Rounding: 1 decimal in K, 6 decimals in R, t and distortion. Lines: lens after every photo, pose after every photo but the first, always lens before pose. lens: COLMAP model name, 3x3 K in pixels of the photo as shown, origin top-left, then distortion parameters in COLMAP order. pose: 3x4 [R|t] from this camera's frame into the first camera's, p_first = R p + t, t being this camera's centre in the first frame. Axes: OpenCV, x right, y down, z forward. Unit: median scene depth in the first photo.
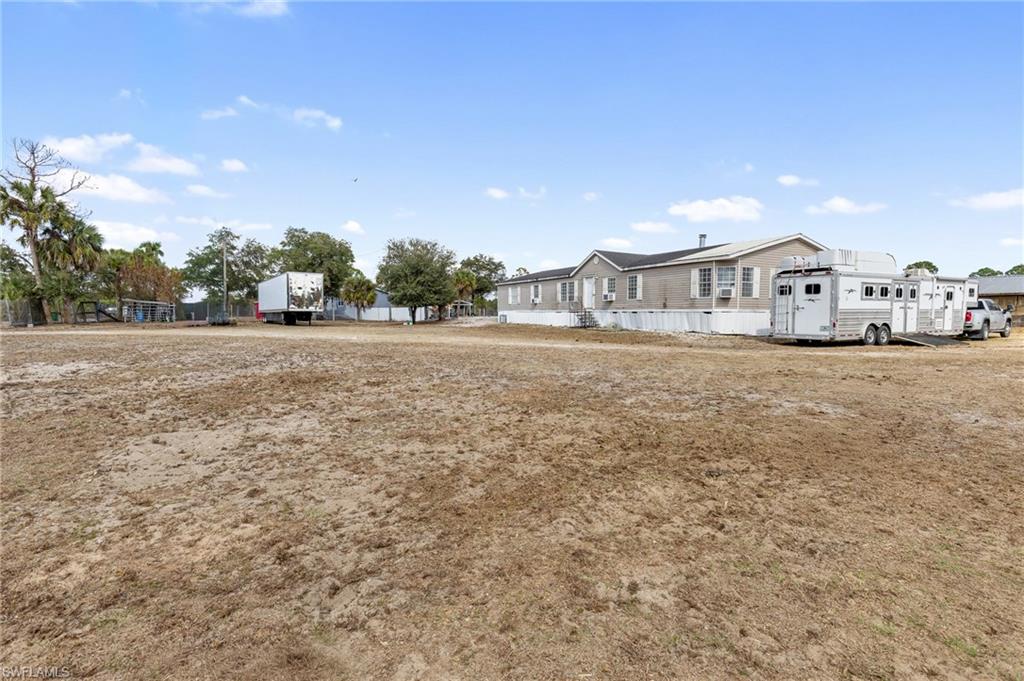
lens RADIAL K [[490.6, 0, 511.9], [0, 490.6, 328.6], [0, 0, 1]] dist [-0.000911, -0.000281]
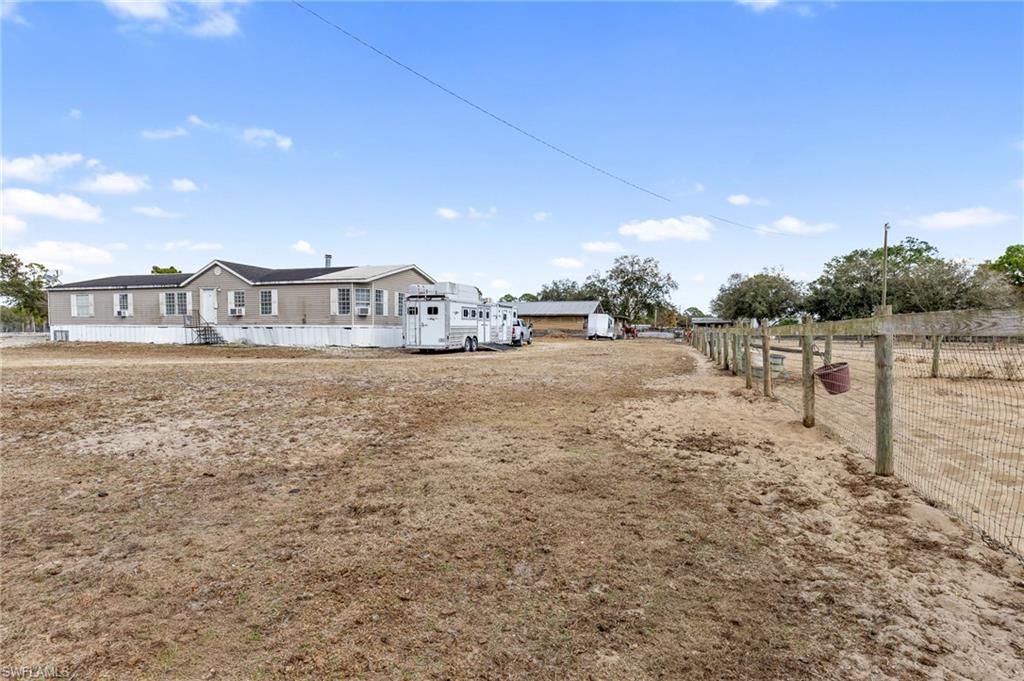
lens RADIAL K [[490.6, 0, 511.9], [0, 490.6, 328.6], [0, 0, 1]] dist [-0.000911, -0.000281]
pose [[0.720500, -0.000188, 0.693455, -0.103240], [0.020852, 0.999554, -0.021394, 0.000229], [-0.693141, 0.029874, 0.720182, -0.067490]]
